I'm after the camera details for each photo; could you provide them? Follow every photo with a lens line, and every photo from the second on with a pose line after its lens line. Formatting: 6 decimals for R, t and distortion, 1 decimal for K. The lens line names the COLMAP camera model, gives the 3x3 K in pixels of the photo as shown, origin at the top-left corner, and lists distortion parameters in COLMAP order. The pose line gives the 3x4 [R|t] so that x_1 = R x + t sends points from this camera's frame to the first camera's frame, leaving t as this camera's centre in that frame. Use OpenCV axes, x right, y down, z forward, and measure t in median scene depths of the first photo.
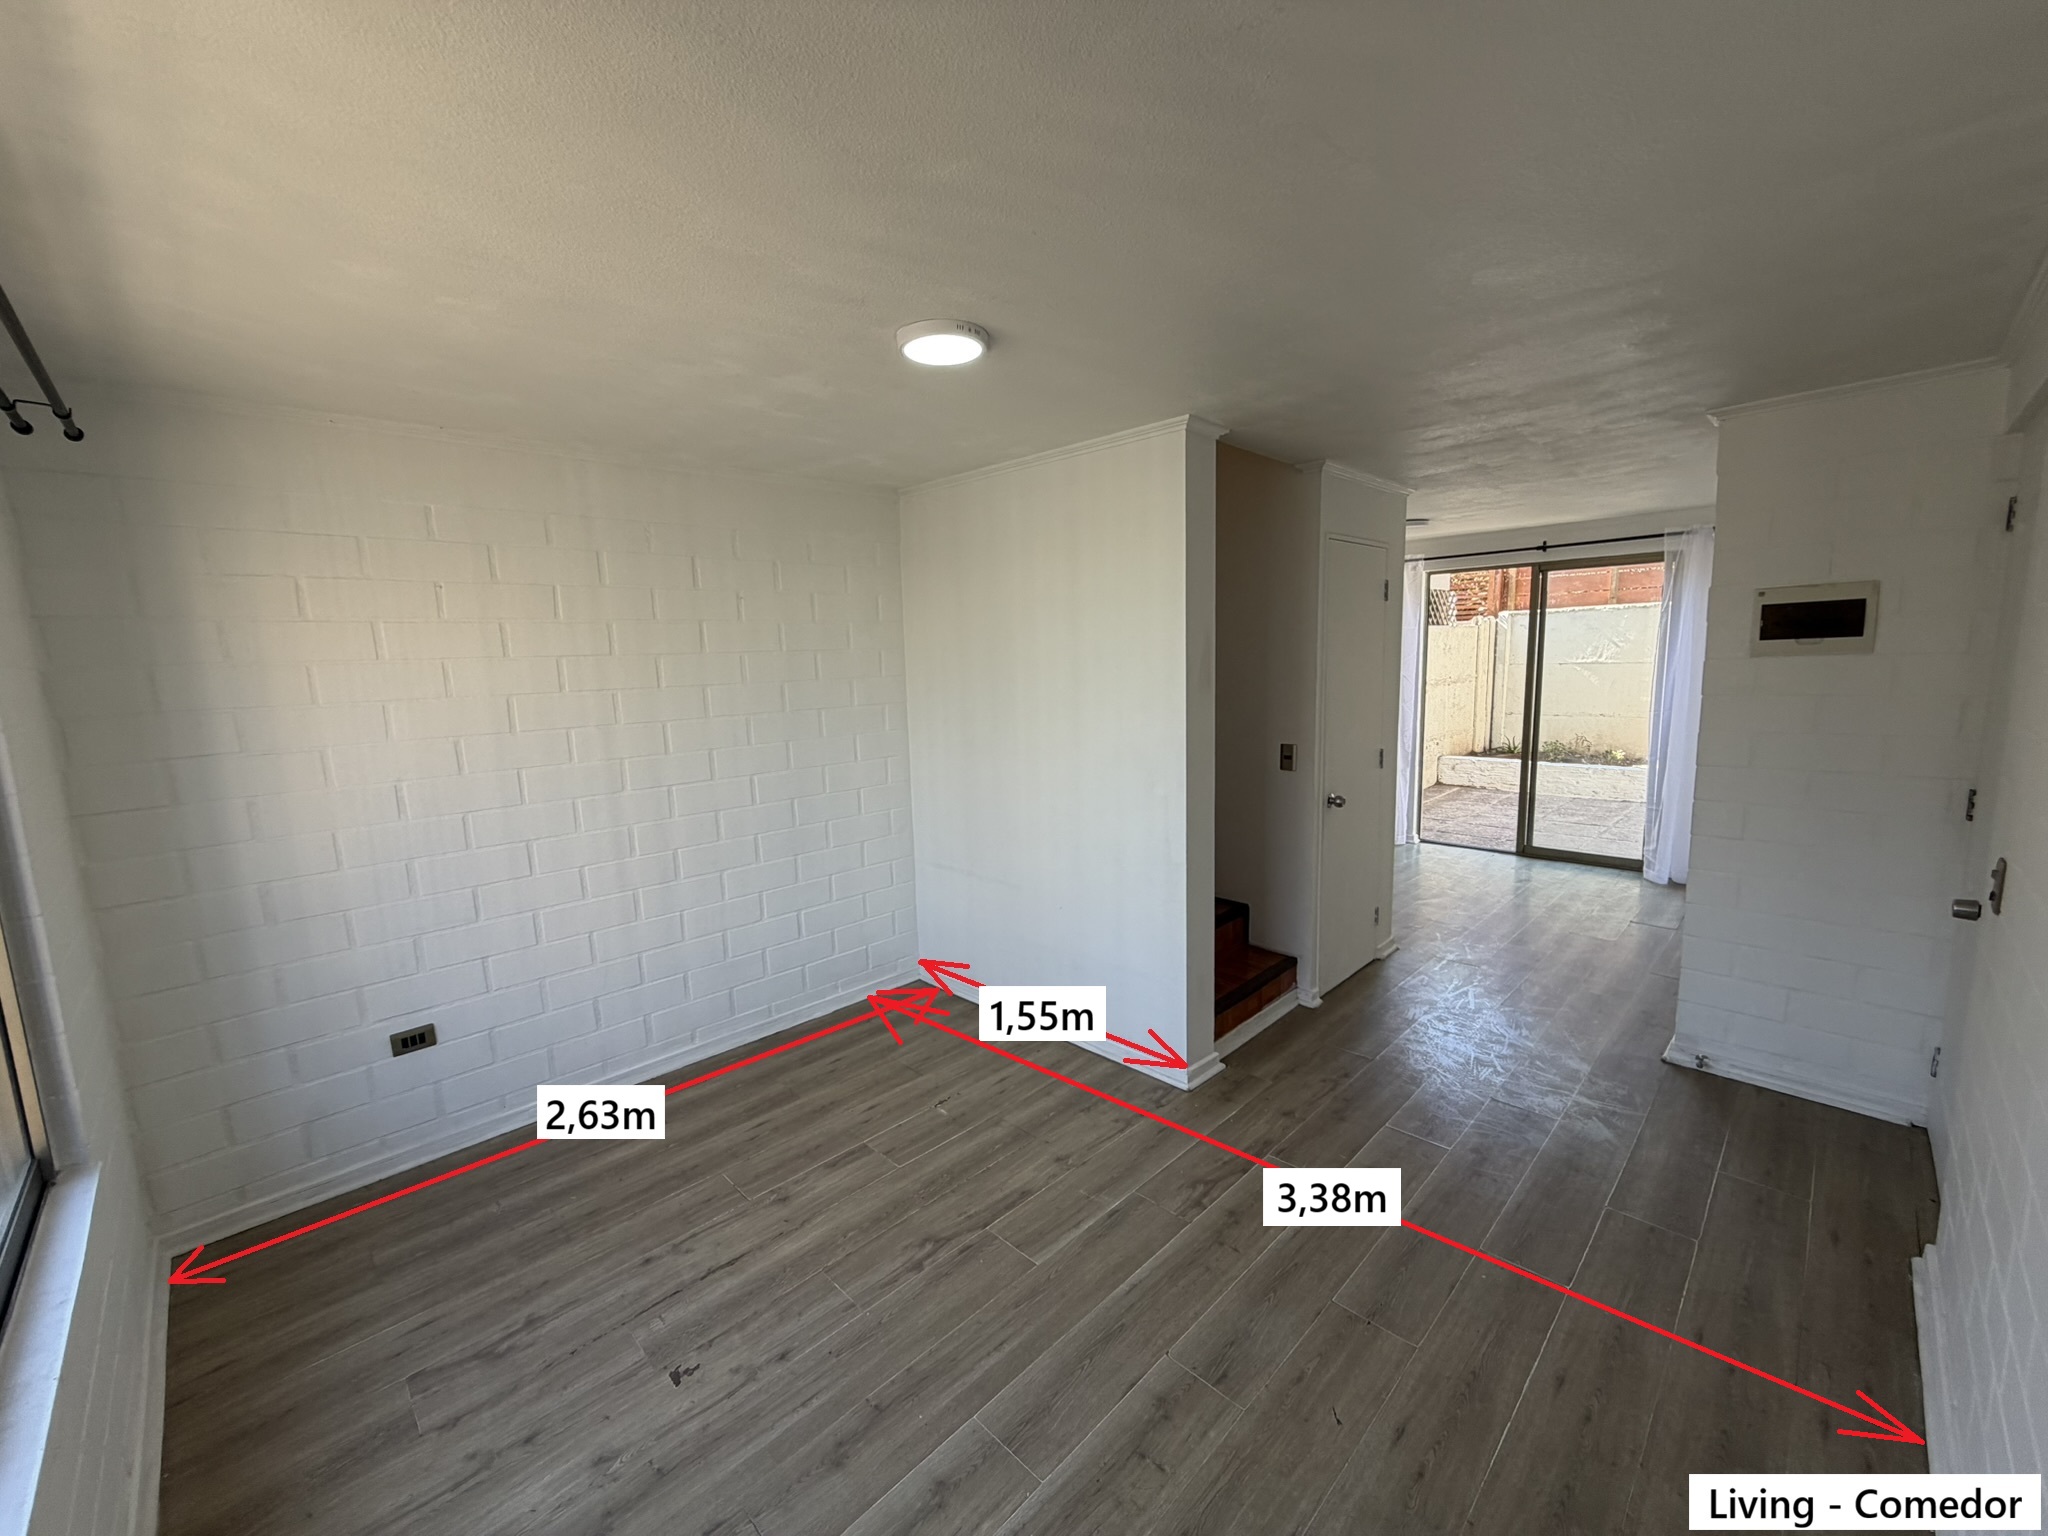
lens RADIAL K [[817.4, 0, 1021.5], [0, 817.4, 765.5], [0, 0, 1]] dist [0.001536, -0.000160]
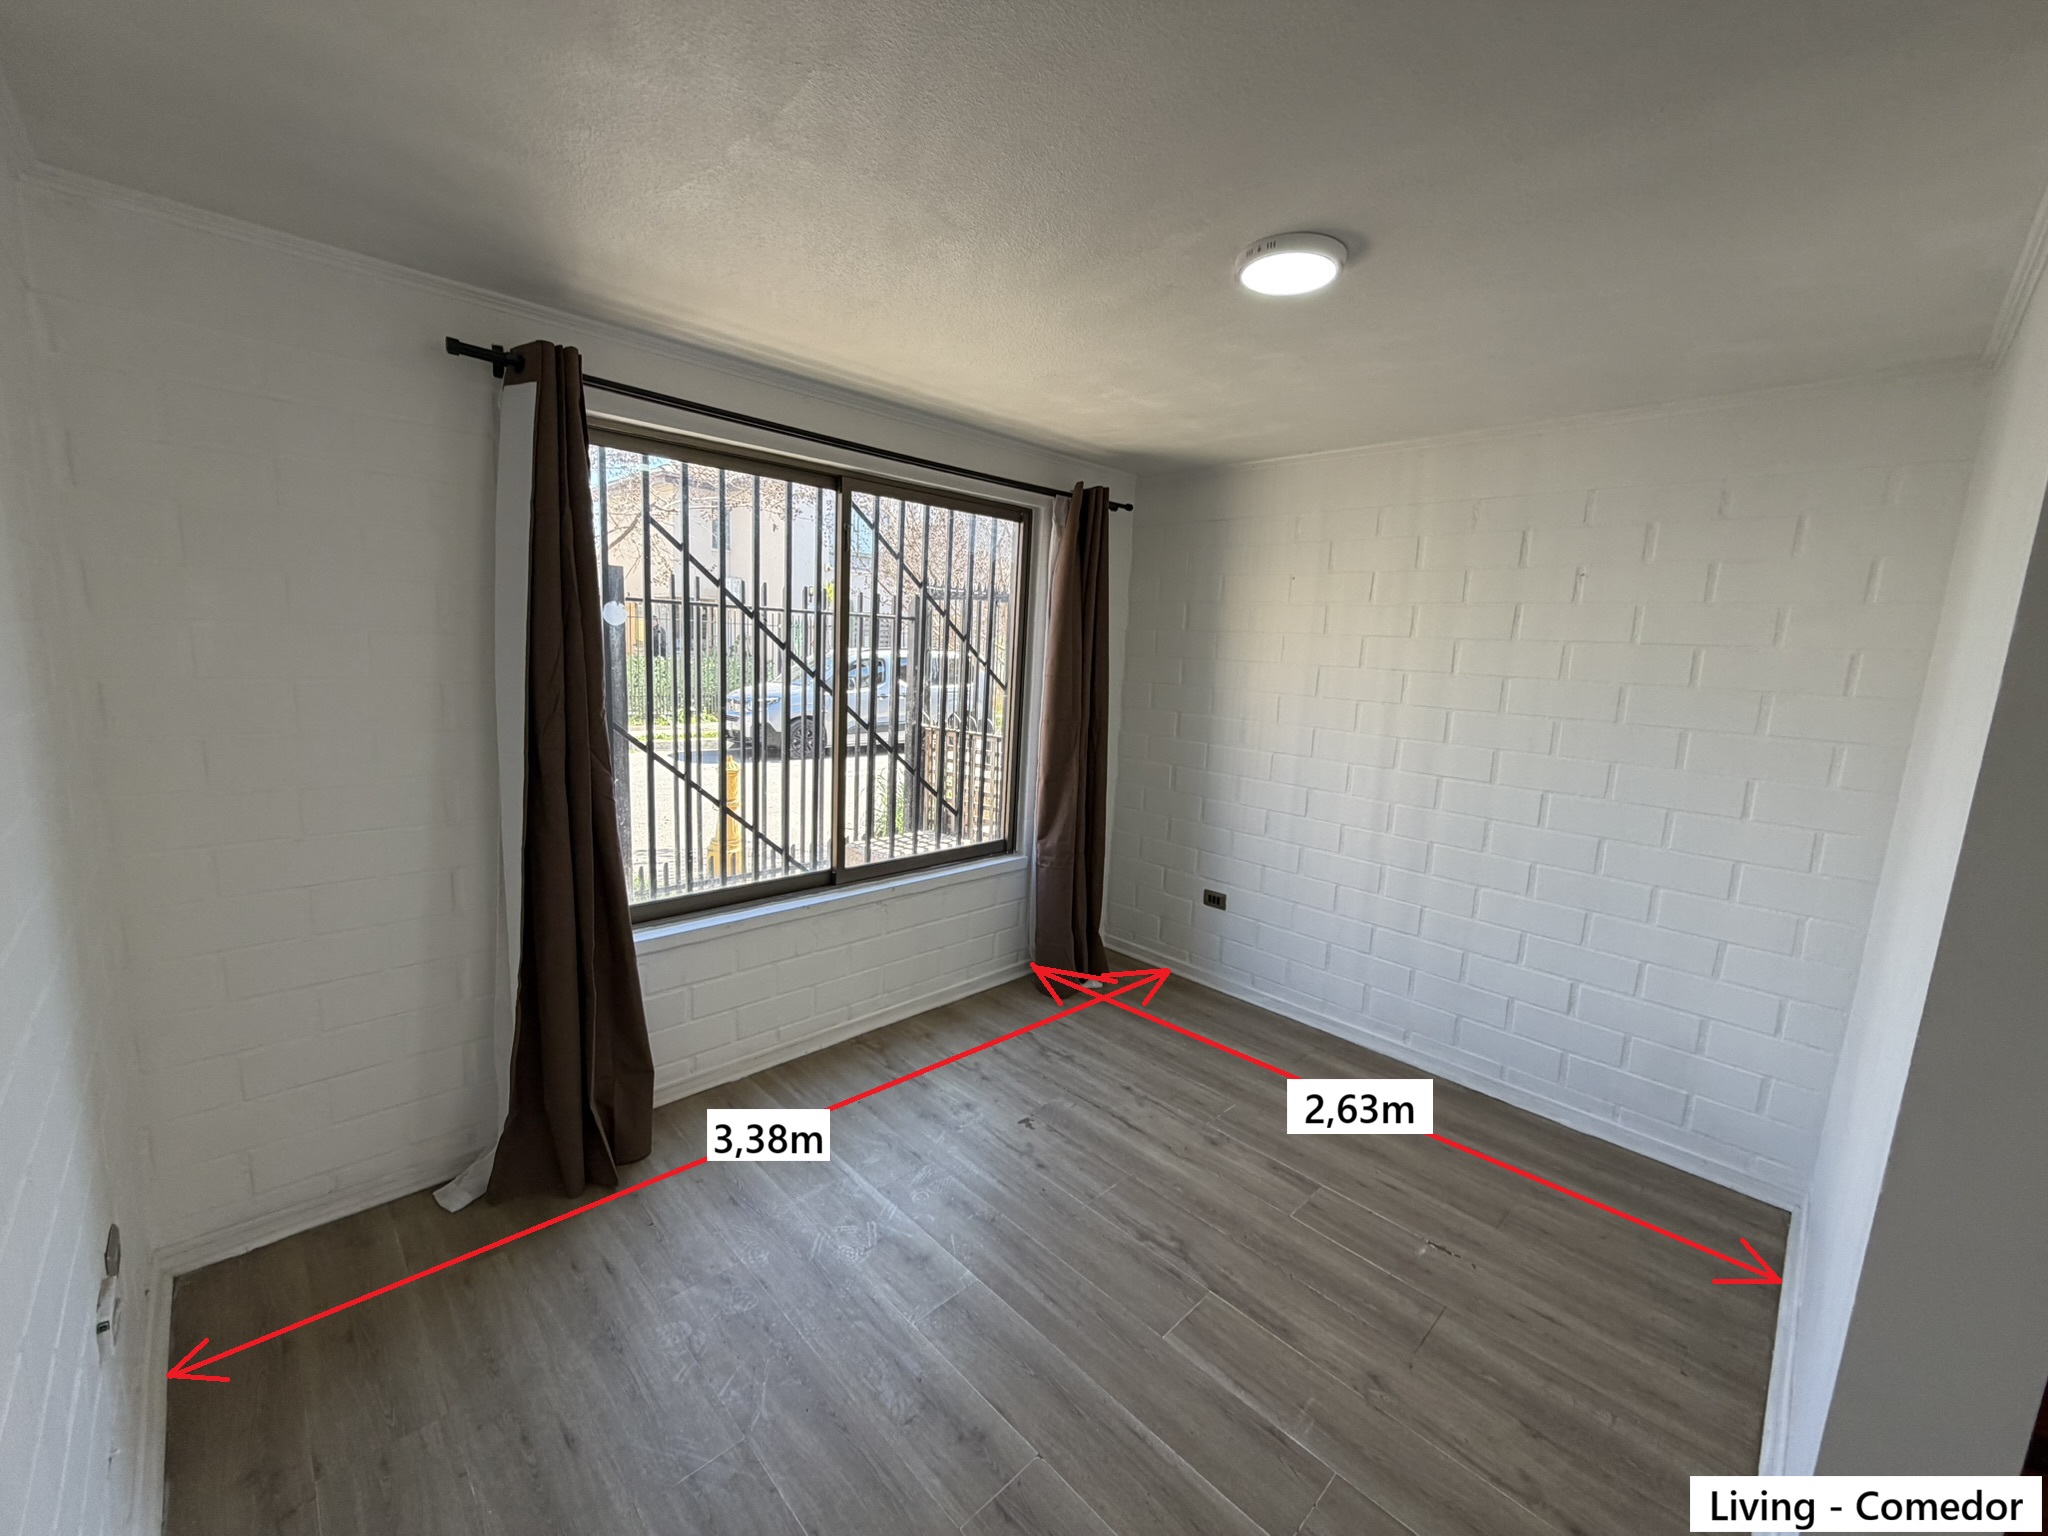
lens RADIAL K [[817.4, 0, 1015.1], [0, 817.4, 771.5], [0, 0, 1]] dist [0.001536, -0.000160]
pose [[-0.010290, 0.188442, -0.982030, 0.757992], [-0.181360, 0.965443, 0.187160, -0.102512], [0.983363, 0.180026, 0.024242, 0.715010]]
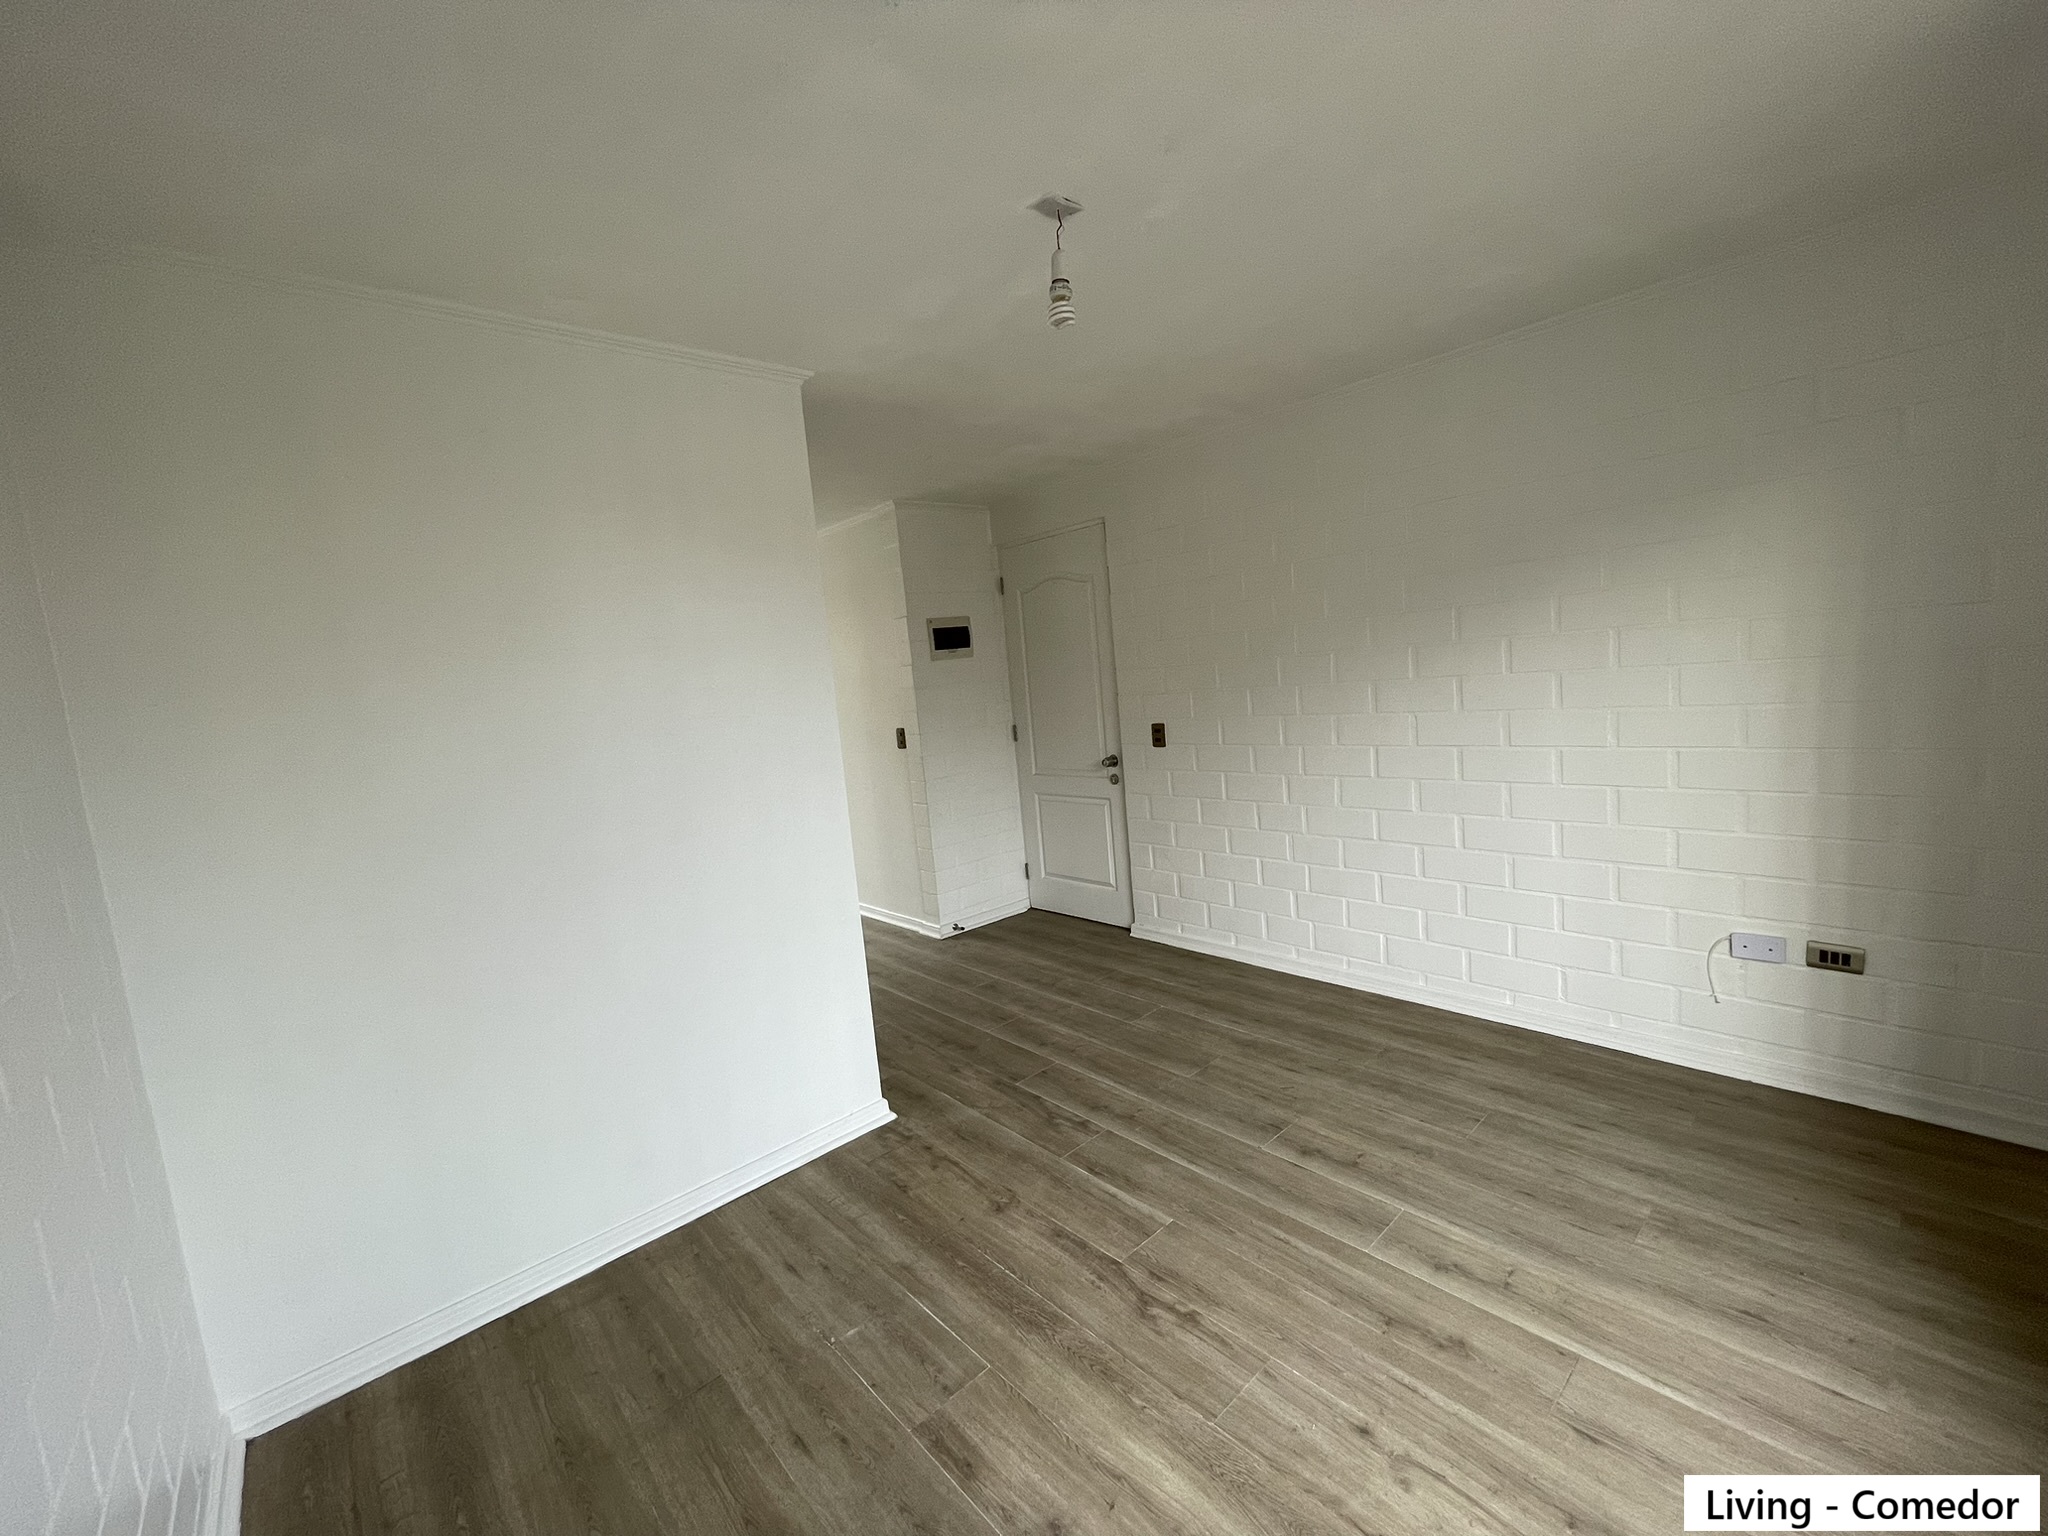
lens RADIAL K [[830.2, 0, 1016.4], [0, 830.2, 752.2], [0, 0, 1]] dist [-0.001743, -0.000270]
pose [[0.058654, -0.072725, 0.995626, -0.921526], [0.219897, 0.973787, 0.058176, -0.023620], [-0.973758, 0.215523, 0.073108, 0.986377]]
